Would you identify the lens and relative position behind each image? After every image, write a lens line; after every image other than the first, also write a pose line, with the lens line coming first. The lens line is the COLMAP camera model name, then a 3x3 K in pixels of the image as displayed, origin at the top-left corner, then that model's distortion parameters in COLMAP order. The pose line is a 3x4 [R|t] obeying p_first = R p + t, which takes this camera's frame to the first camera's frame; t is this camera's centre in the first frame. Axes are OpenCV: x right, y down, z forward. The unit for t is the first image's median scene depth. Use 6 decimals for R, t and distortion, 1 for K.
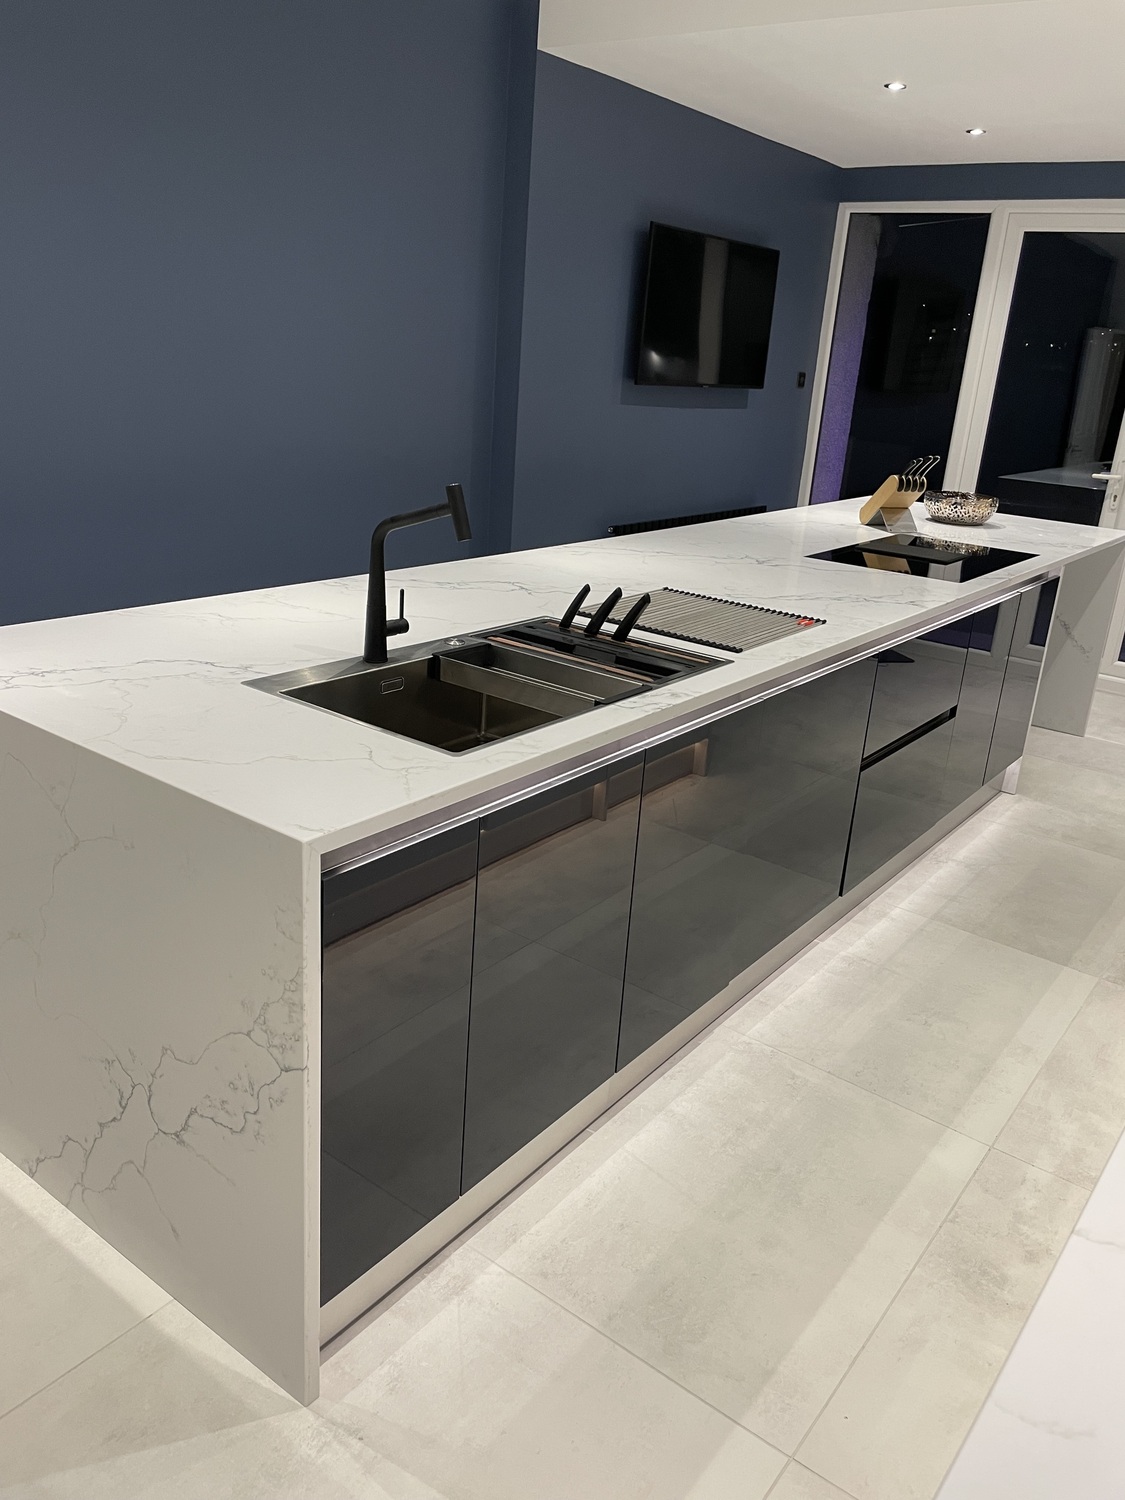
lens RADIAL K [[1138.3, 0, 578.8], [0, 1138.3, 726.8], [0, 0, 1]] dist [0.048881, -0.066361]
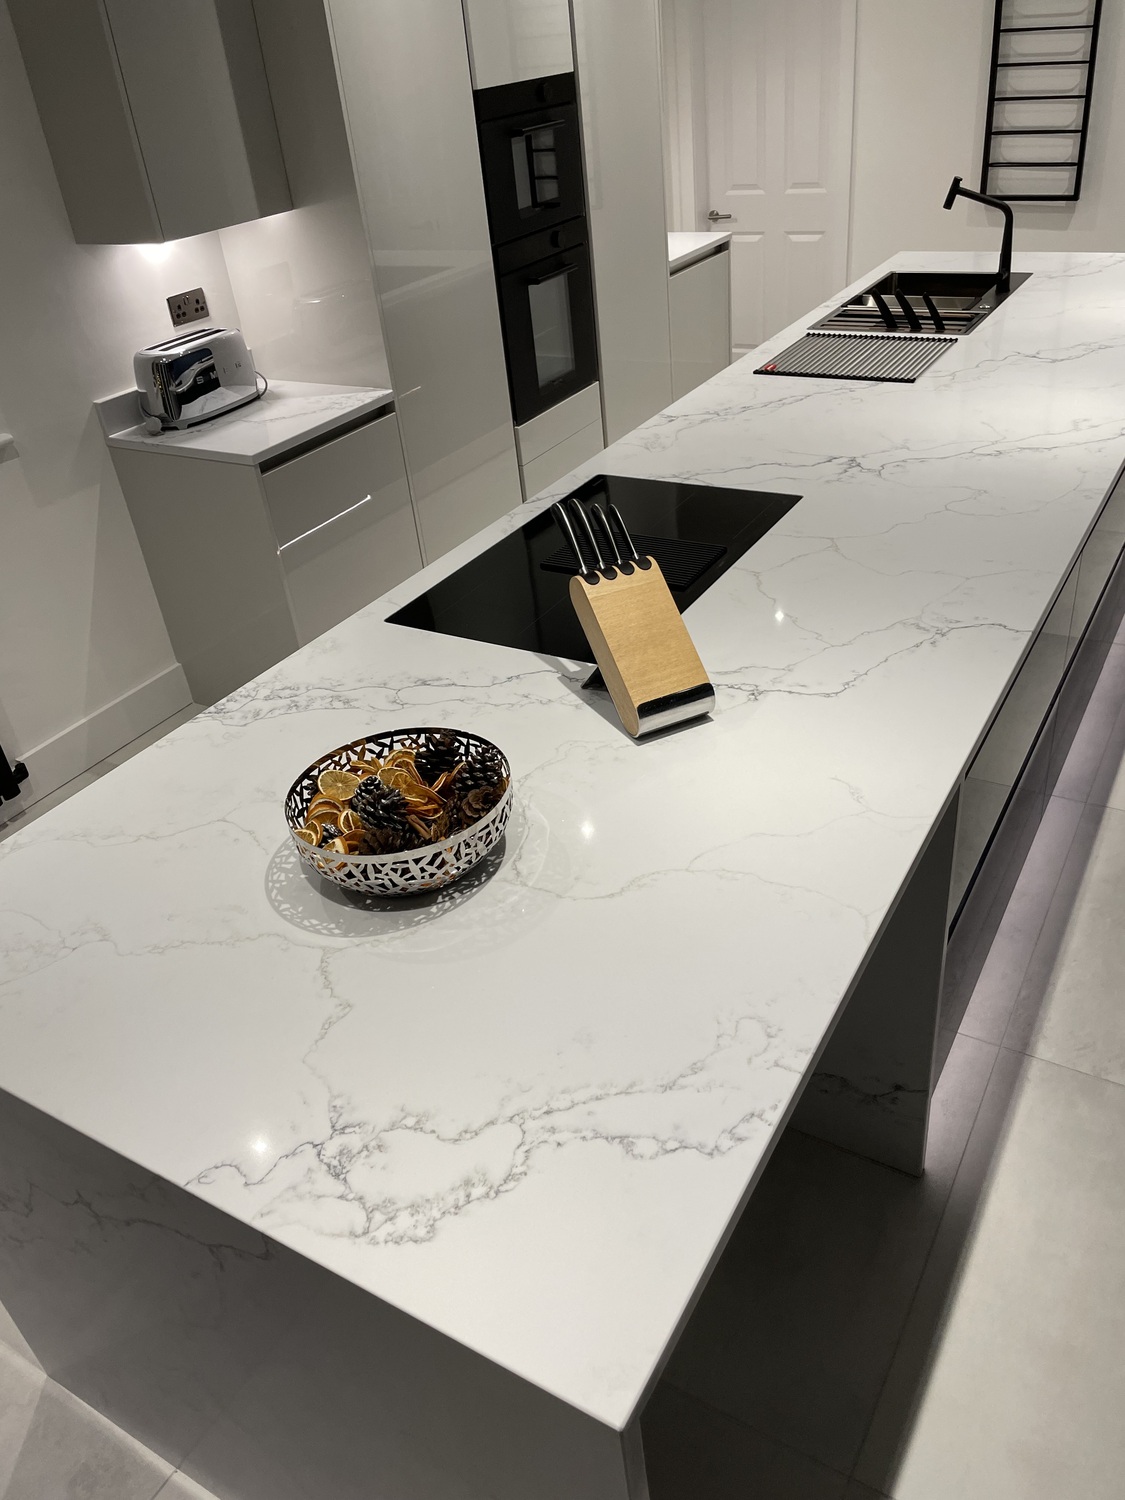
lens RADIAL K [[1144.1, 0, 573.4], [0, 1144.1, 735.7], [0, 0, 1]] dist [0.090383, -0.127142]
pose [[-0.993588, 0.077438, -0.082380, 0.556112], [-0.013744, 0.640490, 0.767843, -0.809250], [0.112224, 0.764052, -0.635319, 2.126554]]
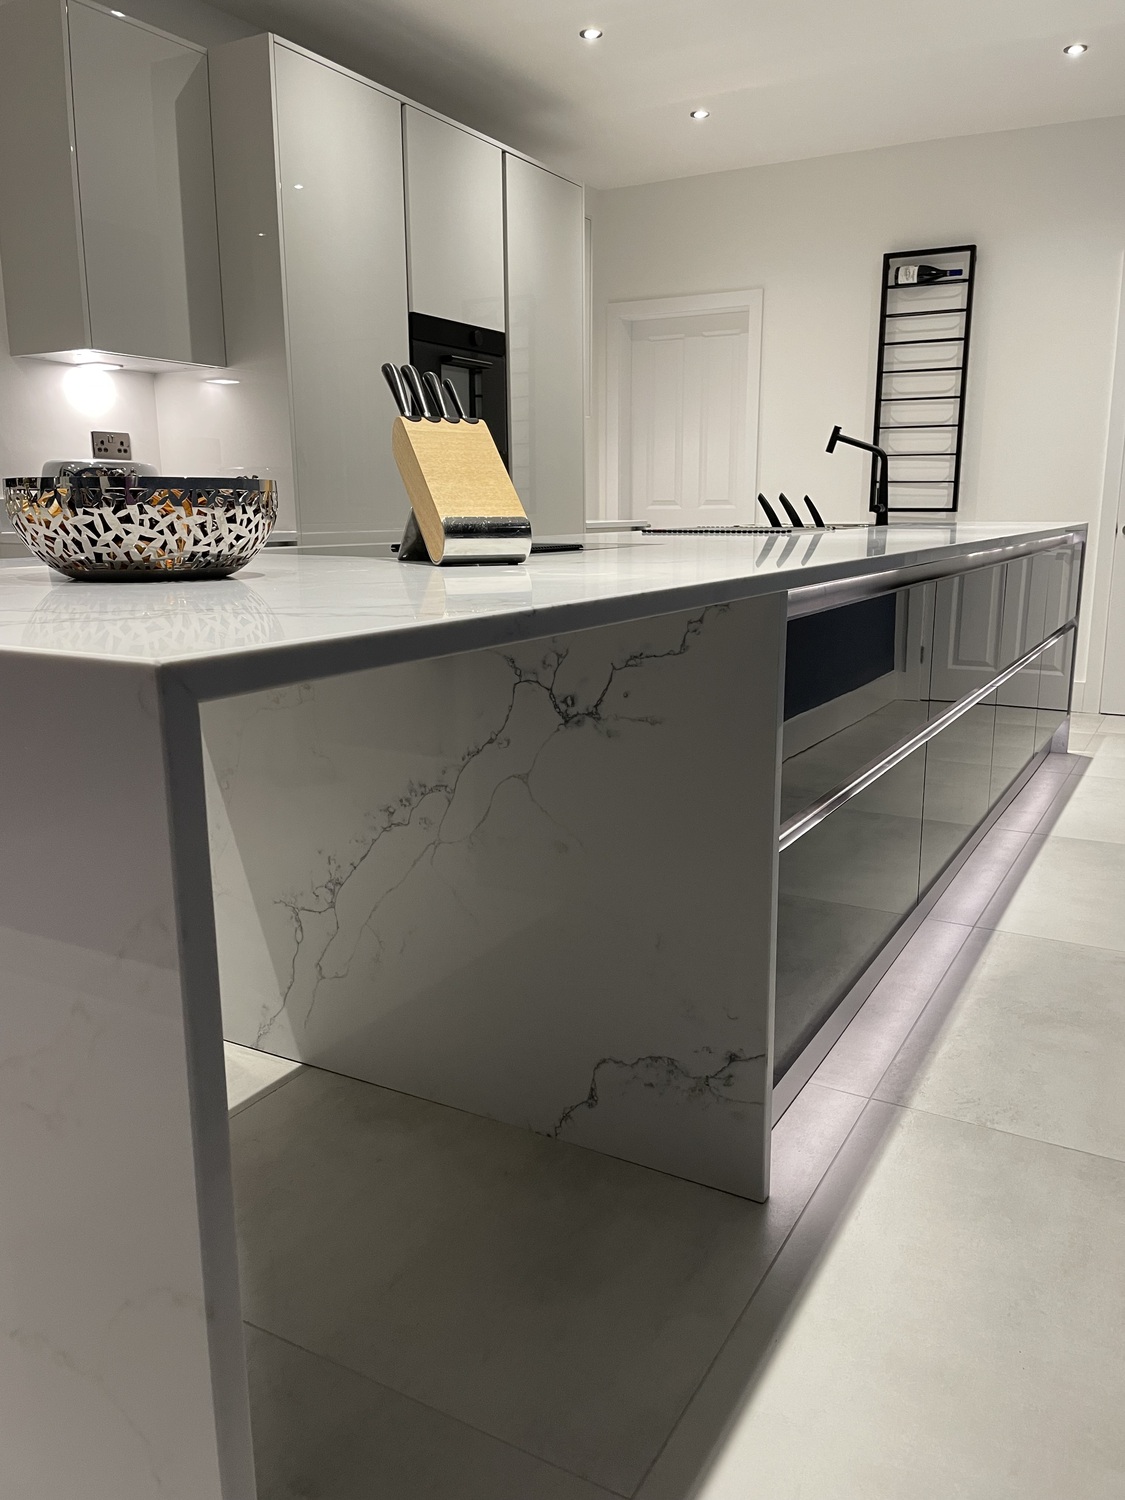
lens RADIAL K [[1144.1, 0, 573.4], [0, 1144.1, 735.7], [0, 0, 1]] dist [0.090383, -0.127142]
pose [[-0.989561, -0.037425, -0.139170, 0.478893], [-0.101765, 0.865242, 0.490917, -0.531325], [0.102043, 0.499955, -0.860019, 2.284160]]
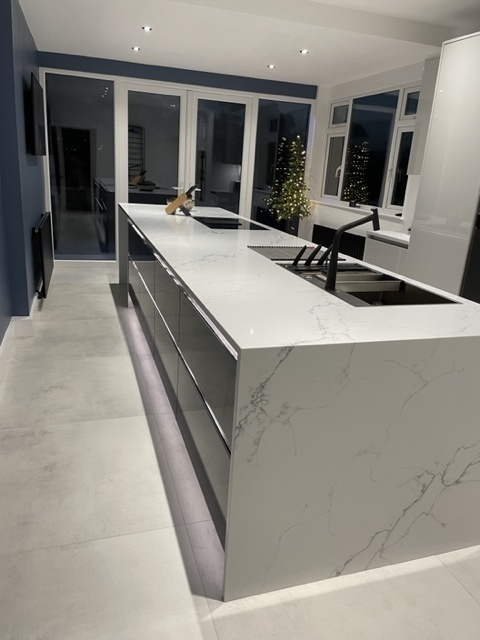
lens RADIAL K [[488.1, 0, 244.6], [0, 488.1, 313.9], [0, 0, 1]] dist [0.090383, -0.127142]
pose [[0.580819, -0.262197, 0.770651, -0.869040], [0.232856, 0.960662, 0.151347, -0.165742], [-0.780018, 0.091546, 0.619025, 0.431449]]
